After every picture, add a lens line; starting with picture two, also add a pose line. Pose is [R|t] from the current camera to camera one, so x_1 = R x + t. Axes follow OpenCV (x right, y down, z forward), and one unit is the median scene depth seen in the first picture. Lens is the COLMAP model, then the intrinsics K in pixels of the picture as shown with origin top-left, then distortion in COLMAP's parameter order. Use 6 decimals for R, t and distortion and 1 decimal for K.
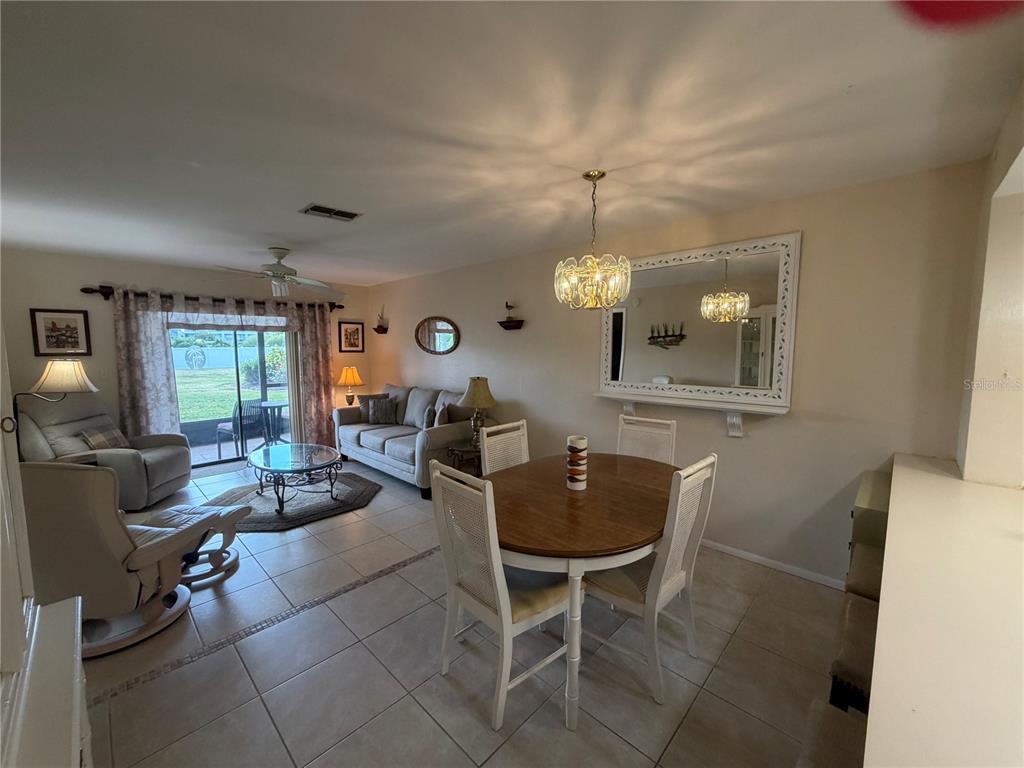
lens RADIAL K [[408.2, 0, 510.5], [0, 408.2, 383.6], [0, 0, 1]] dist [0.000230, -0.000172]
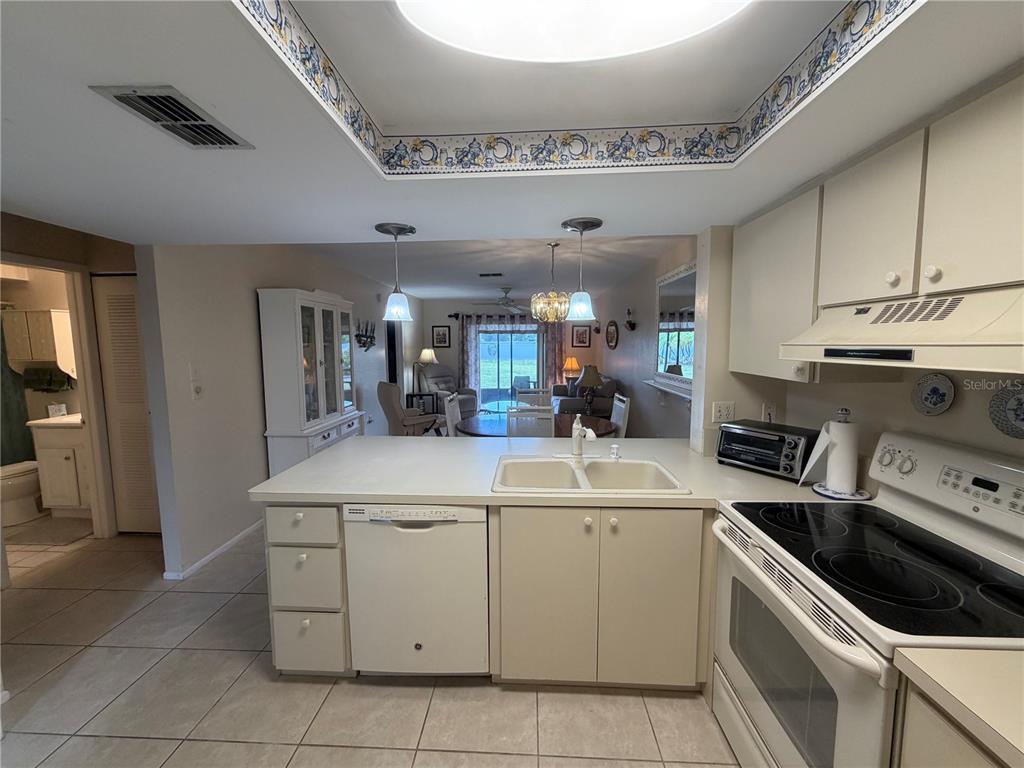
lens RADIAL K [[408.2, 0, 510.5], [0, 408.2, 383.6], [0, 0, 1]] dist [0.000230, -0.000172]
pose [[0.658387, 0.075786, -0.748854, 0.694000], [-0.067784, 0.996845, 0.041289, 0.007145], [0.749621, 0.023577, 0.661447, -0.126696]]
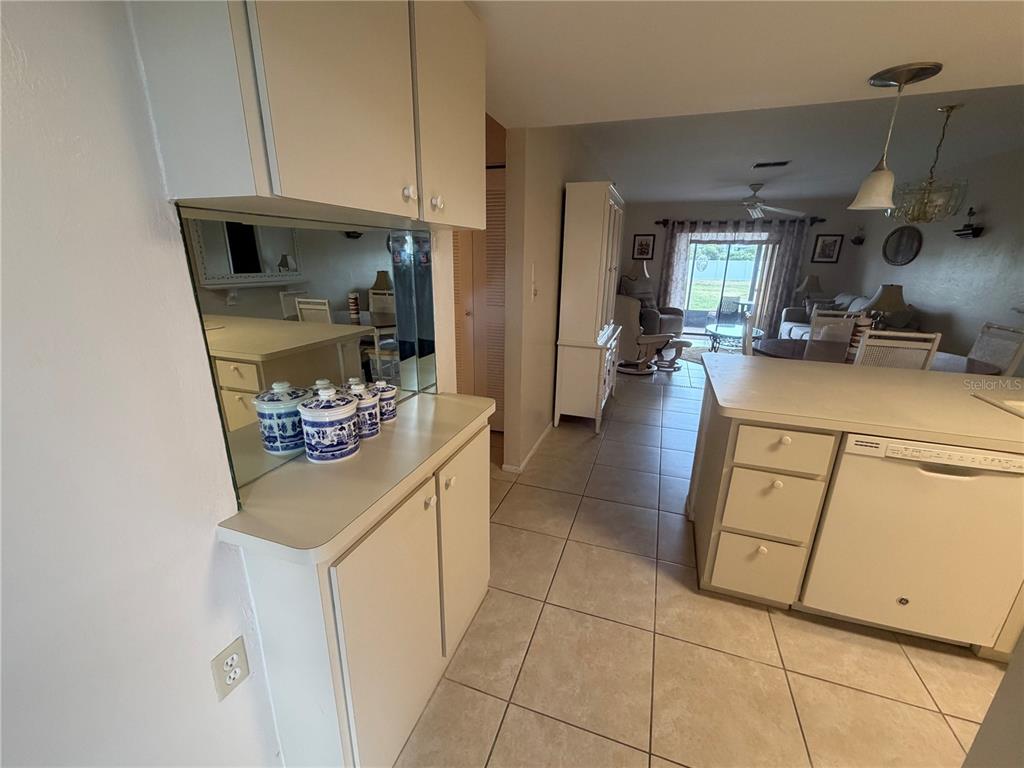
lens RADIAL K [[420.6, 0, 512.0], [0, 420.6, 384.0], [0, 0, 1]] dist [-0.000190, -0.000143]
pose [[0.412726, 0.271488, -0.869454, 0.483710], [-0.099608, 0.962275, 0.253189, 0.050121], [0.905392, -0.017893, 0.424199, -0.367350]]
